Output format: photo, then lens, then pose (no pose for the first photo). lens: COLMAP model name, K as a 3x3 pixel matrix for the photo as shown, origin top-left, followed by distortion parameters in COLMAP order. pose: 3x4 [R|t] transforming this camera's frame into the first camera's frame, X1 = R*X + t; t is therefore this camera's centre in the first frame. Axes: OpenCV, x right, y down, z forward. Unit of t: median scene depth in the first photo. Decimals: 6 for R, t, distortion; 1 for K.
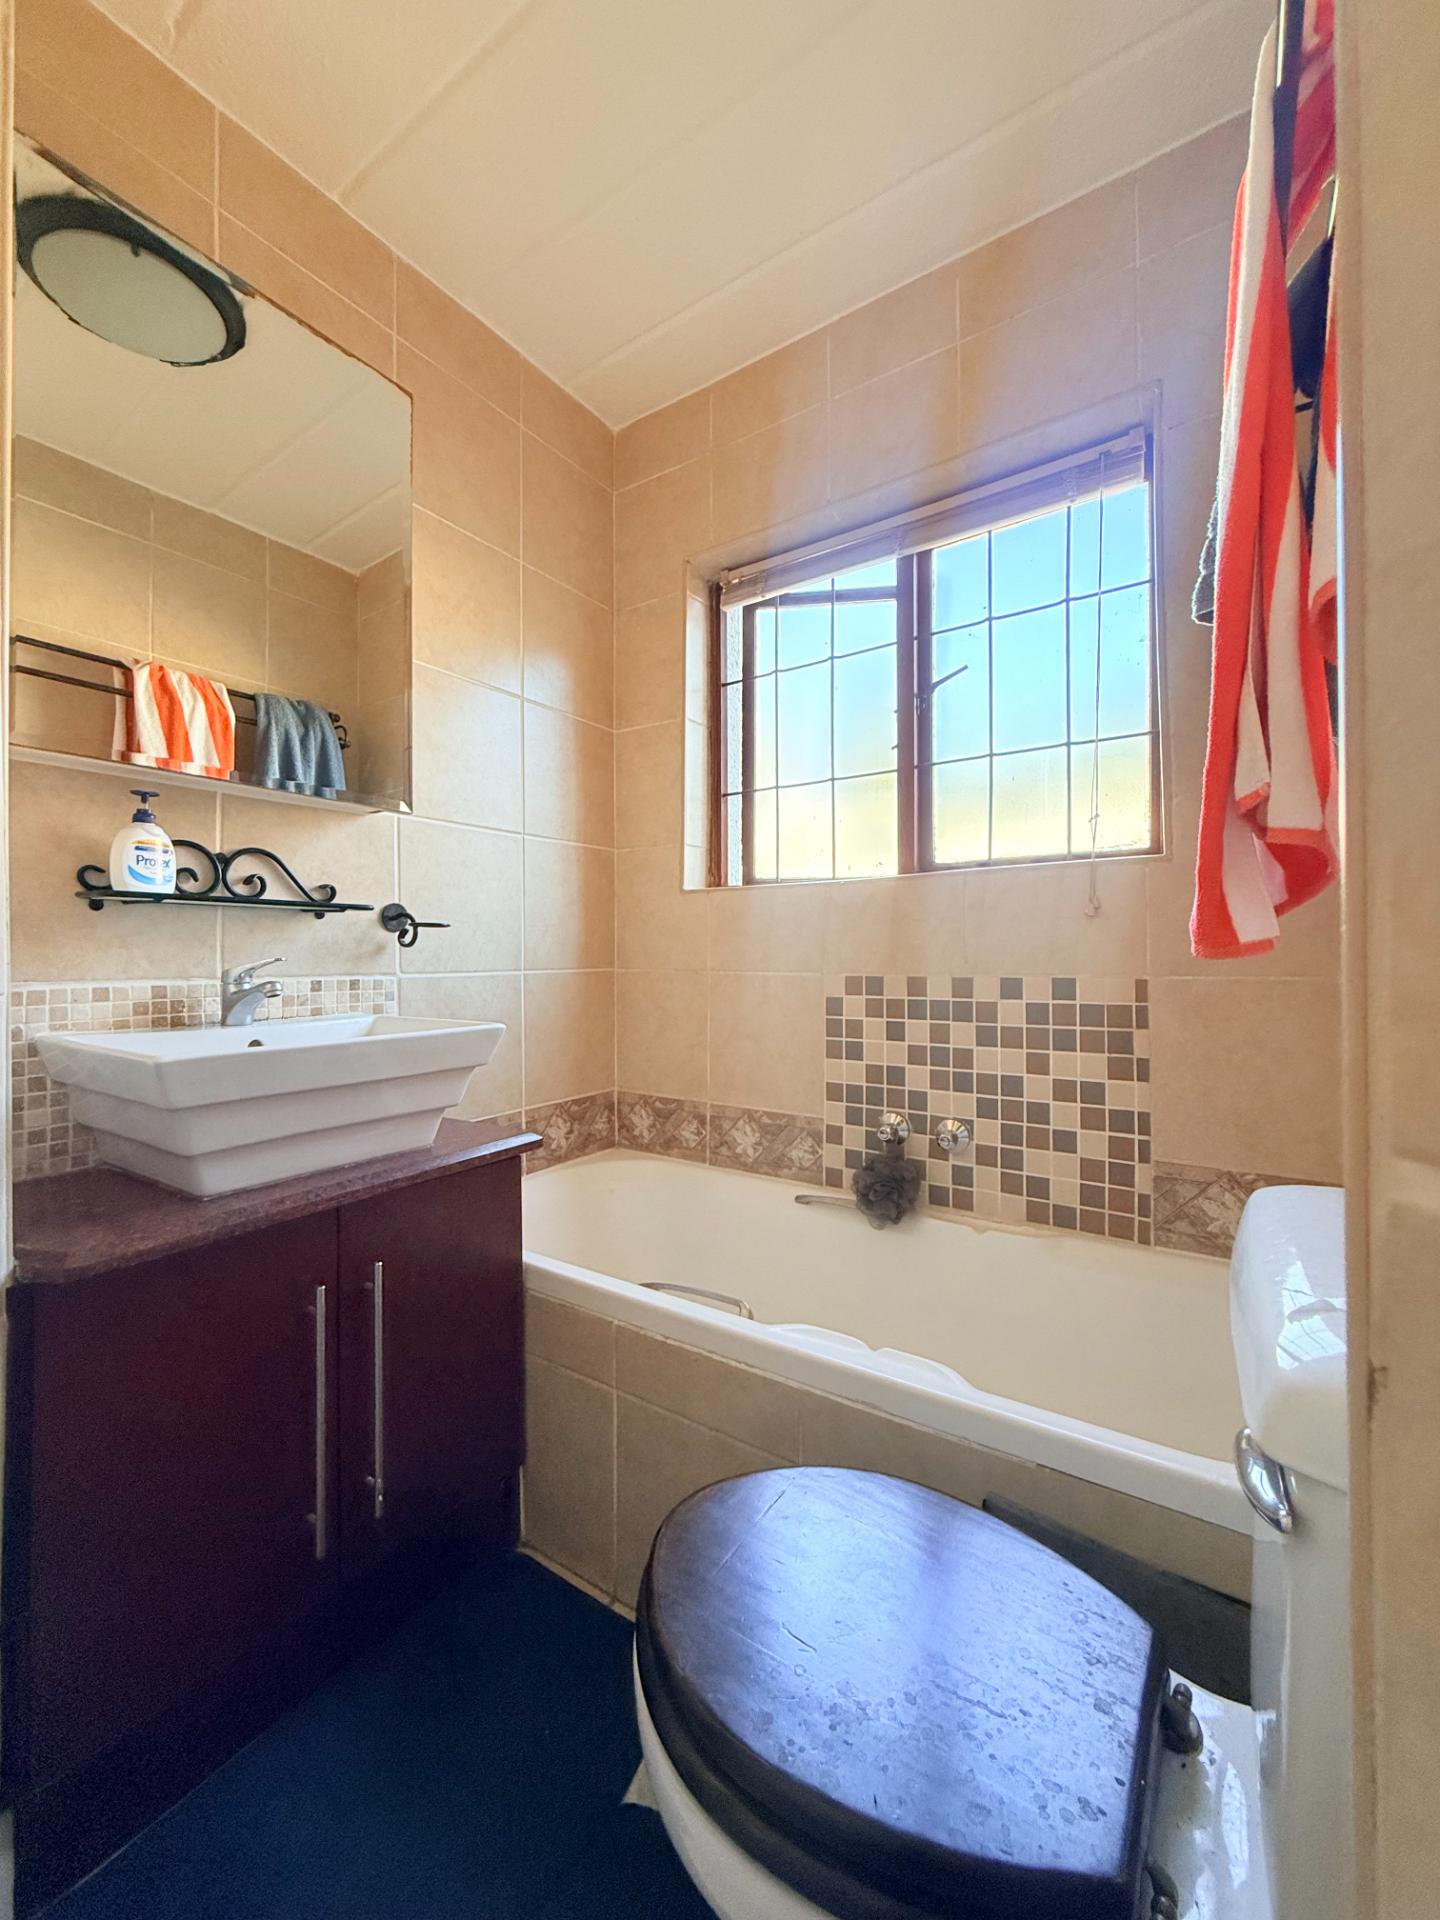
lens RADIAL K [[766.9, 0, 721.2], [0, 766.9, 953.1], [0, 0, 1]] dist [0.000953, 0.000173]
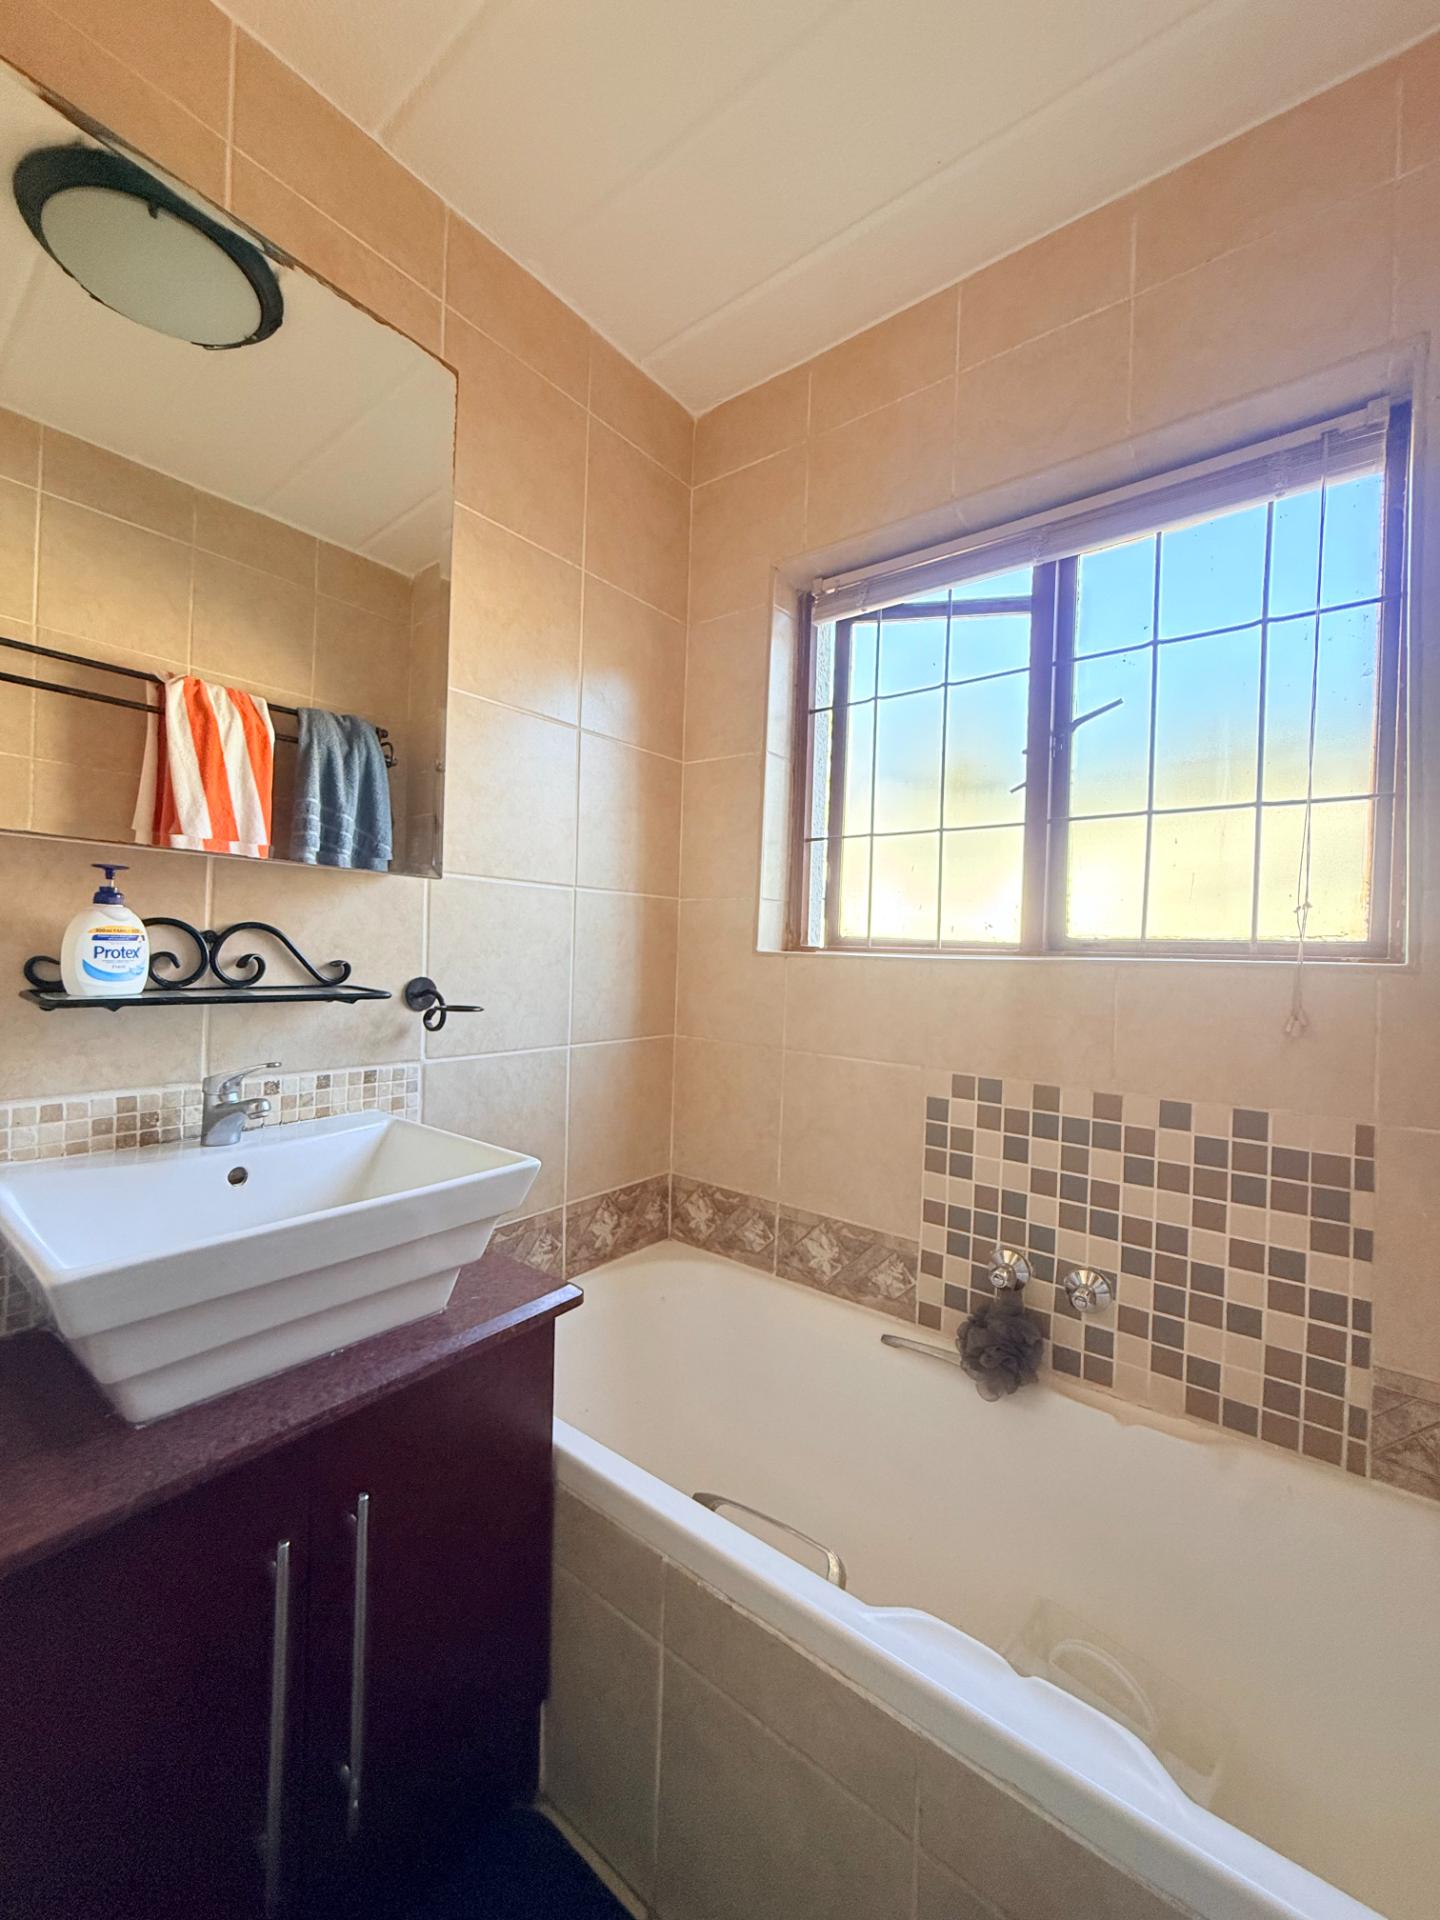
lens RADIAL K [[766.9, 0, 720.8], [0, 766.9, 952.6], [0, 0, 1]] dist [0.000953, 0.000173]
pose [[0.997010, 0.034681, -0.069055, -0.035151], [-0.034332, 0.999391, 0.006236, -0.098735], [0.069229, -0.003847, 0.997593, 0.162466]]
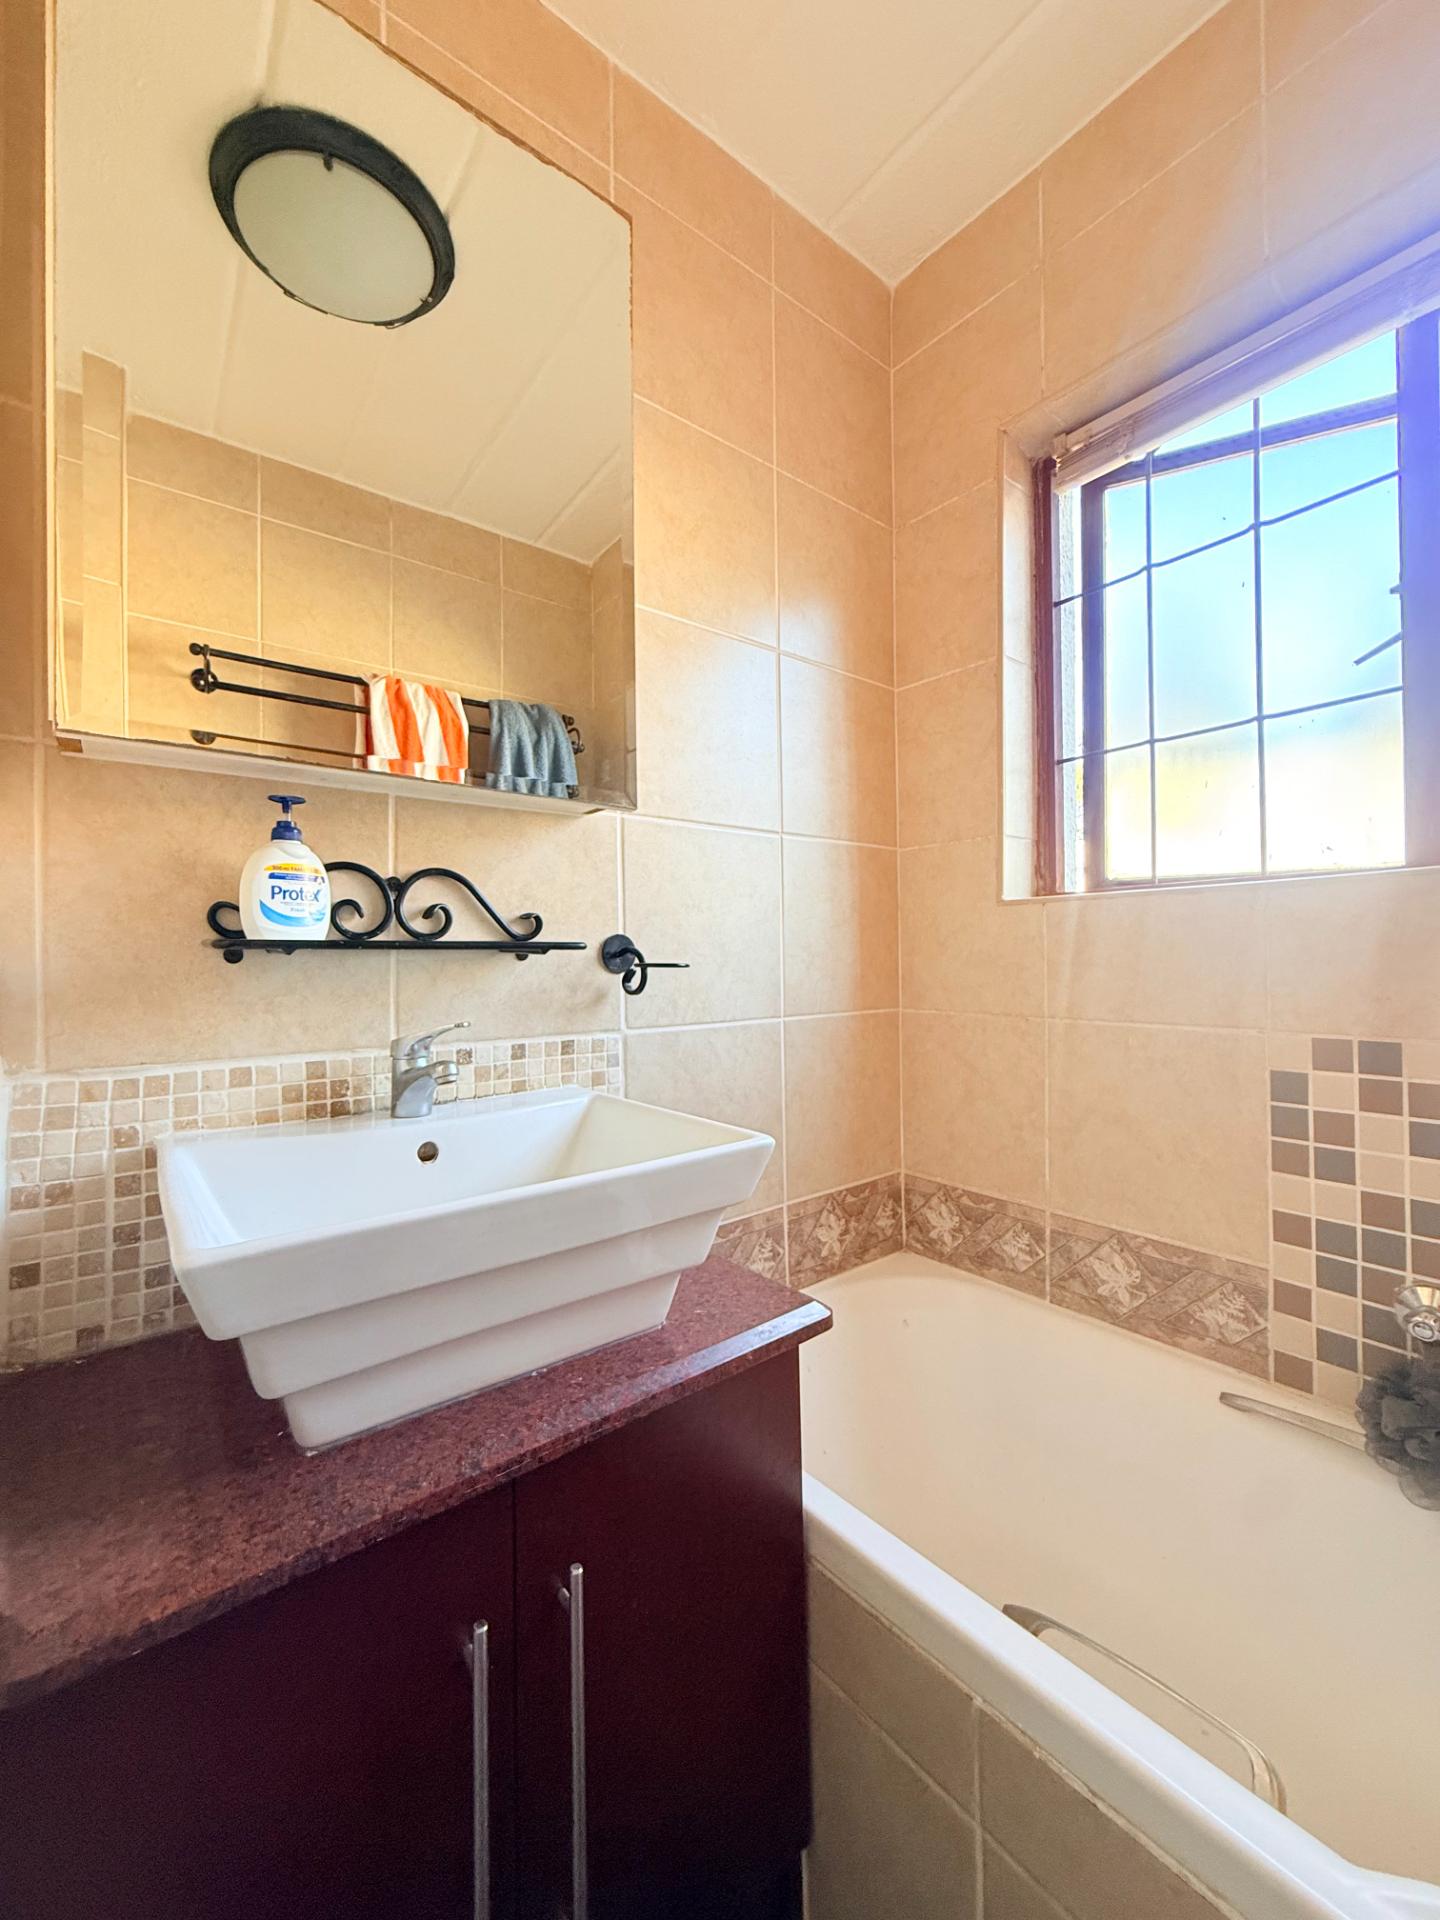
lens RADIAL K [[766.9, 0, 720.4], [0, 766.9, 952.1], [0, 0, 1]] dist [0.000953, 0.000173]
pose [[0.954996, -0.011239, -0.296404, -0.102630], [0.009744, 0.999931, -0.006522, -0.038229], [0.296457, 0.003340, 0.955040, 0.295358]]
